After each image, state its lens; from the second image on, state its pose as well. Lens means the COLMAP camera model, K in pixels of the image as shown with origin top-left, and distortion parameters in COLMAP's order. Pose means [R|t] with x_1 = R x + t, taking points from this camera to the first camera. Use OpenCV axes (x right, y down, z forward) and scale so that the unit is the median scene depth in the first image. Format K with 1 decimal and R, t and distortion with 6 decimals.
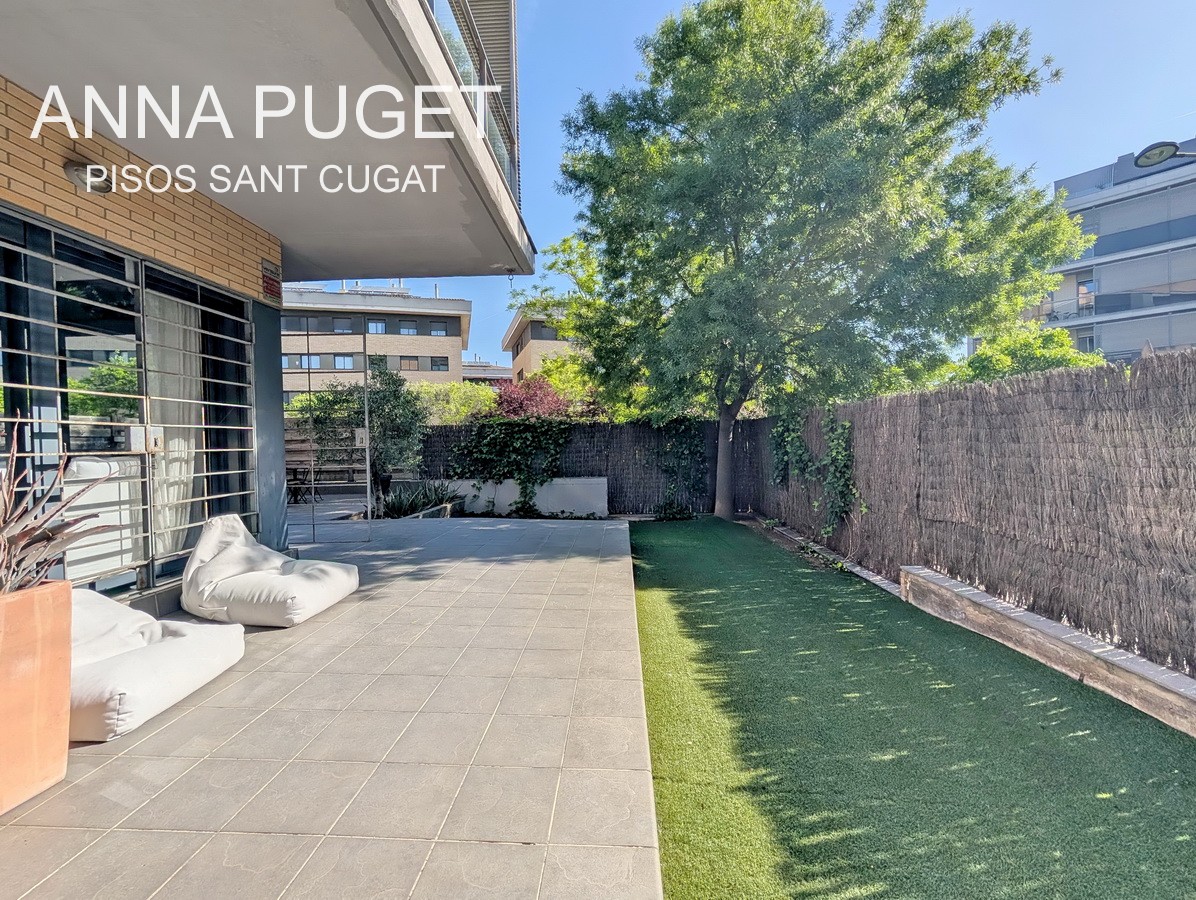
lens RADIAL K [[453.5, 0, 594.2], [0, 453.5, 447.5], [0, 0, 1]] dist [-0.002264, 0.000181]
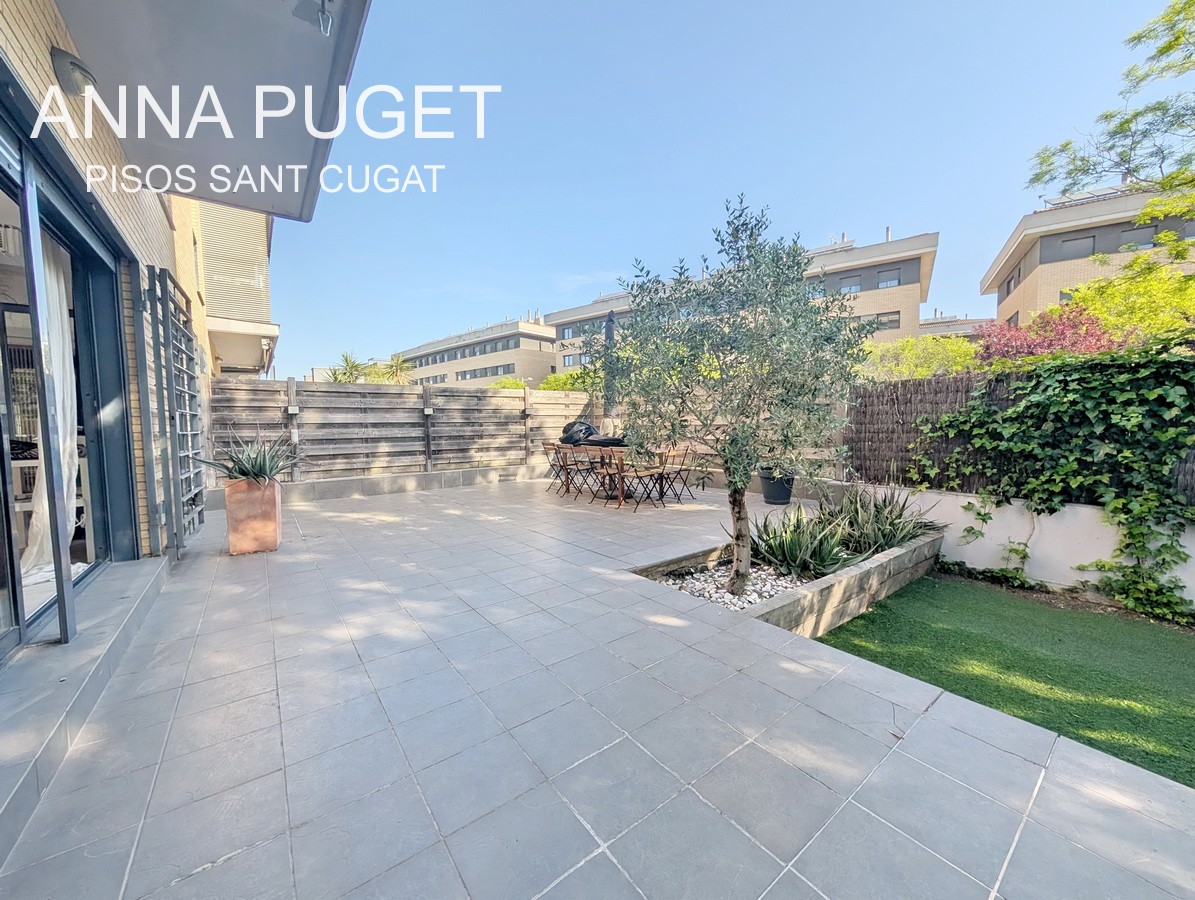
lens RADIAL K [[453.1, 0, 598.6], [0, 453.1, 447.5], [0, 0, 1]] dist [-0.002264, 0.000181]
pose [[0.630532, 0.057953, -0.773997, -0.150346], [-0.009698, 0.997719, 0.066804, -0.003971], [0.776103, -0.034616, 0.629656, 0.419274]]
